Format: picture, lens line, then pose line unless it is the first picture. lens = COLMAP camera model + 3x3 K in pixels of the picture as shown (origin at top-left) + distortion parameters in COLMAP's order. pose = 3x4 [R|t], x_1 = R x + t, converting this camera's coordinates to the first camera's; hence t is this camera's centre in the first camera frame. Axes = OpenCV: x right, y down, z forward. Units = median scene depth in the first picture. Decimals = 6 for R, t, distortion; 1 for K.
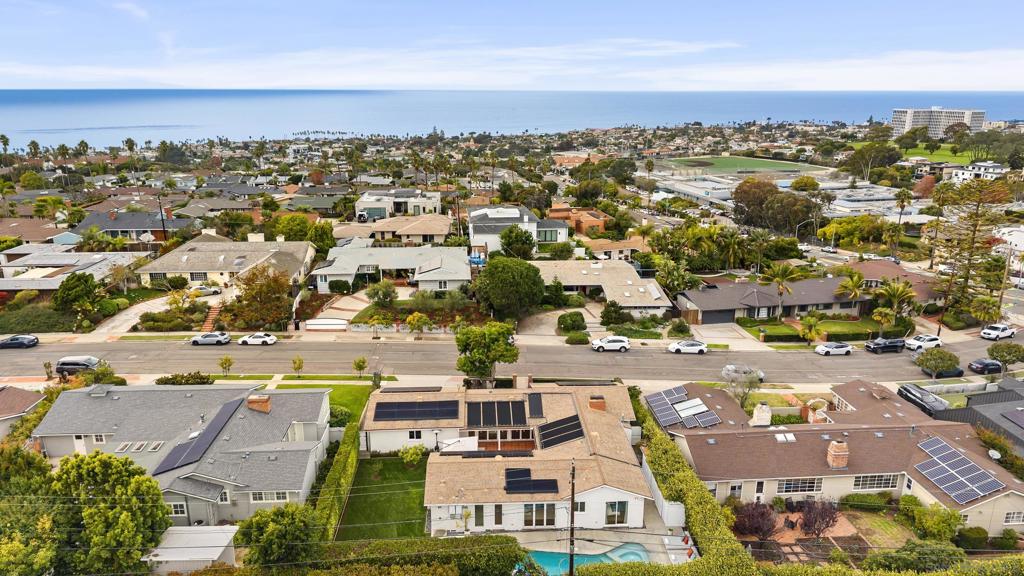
lens RADIAL K [[695.9, 0, 506.7], [0, 695.9, 288.0], [0, 0, 1]] dist [0.051300, -0.044654]
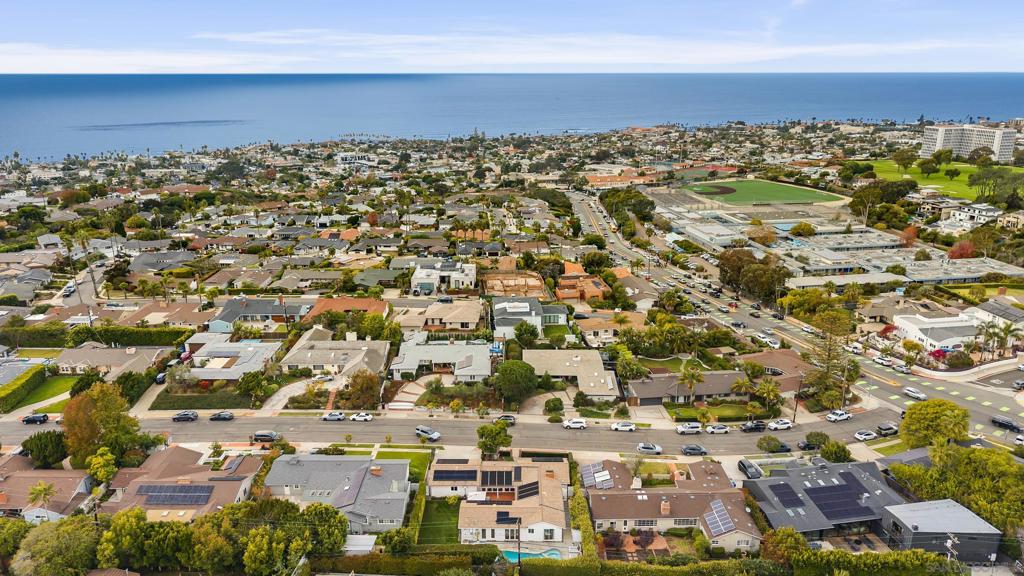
lens RADIAL K [[716.6, 0, 505.1], [0, 716.6, 286.4], [0, 0, 1]] dist [0.088804, -0.111153]
pose [[0.998077, 0.012809, -0.060654, 0.083231], [-0.011767, 0.999777, 0.017519, -0.260494], [0.060865, -0.016772, 0.998005, -0.658553]]
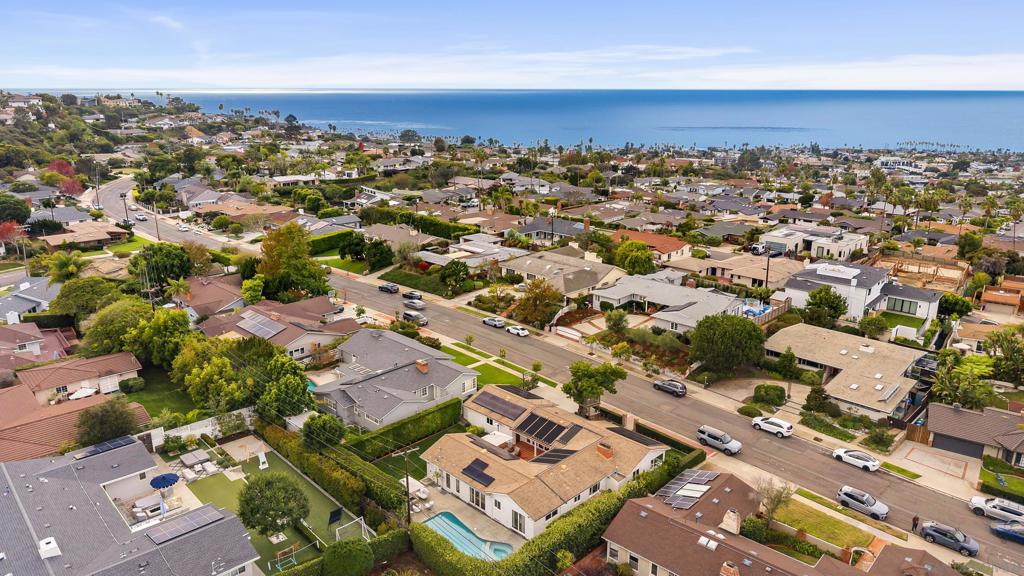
lens RADIAL K [[695.9, 0, 506.7], [0, 695.9, 288.0], [0, 0, 1]] dist [0.051300, -0.044654]
pose [[0.678947, 0.204313, -0.705186, 0.541983], [-0.204015, 0.975173, 0.086112, -0.114383], [0.705272, 0.085403, 0.703774, 0.025682]]
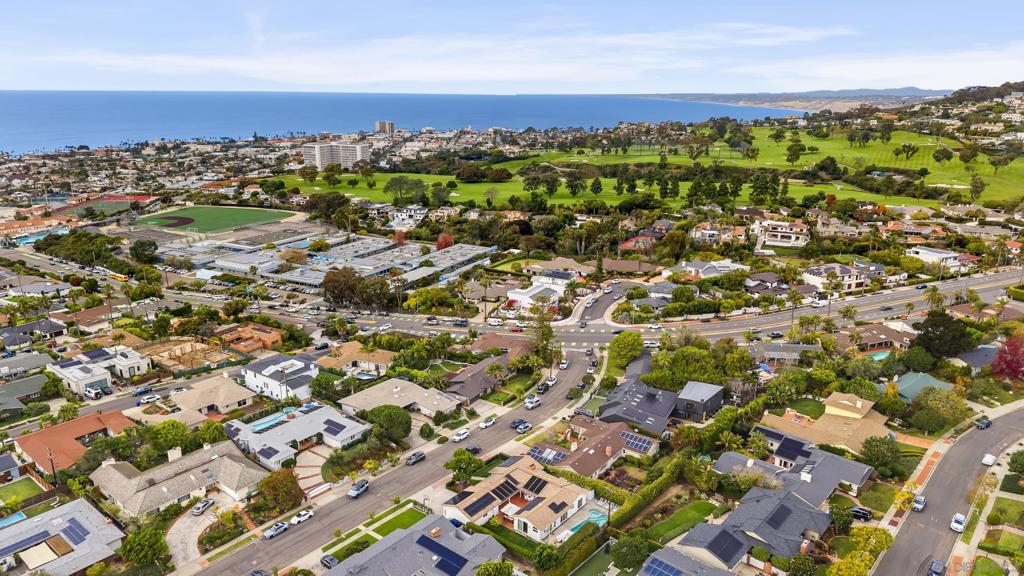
lens RADIAL K [[695.9, 0, 506.7], [0, 695.9, 288.0], [0, 0, 1]] dist [0.051300, -0.044654]
pose [[0.663326, -0.204966, 0.719714, -1.017620], [0.198800, 0.975466, 0.094577, -0.451755], [-0.721441, 0.080344, 0.687799, -0.405098]]
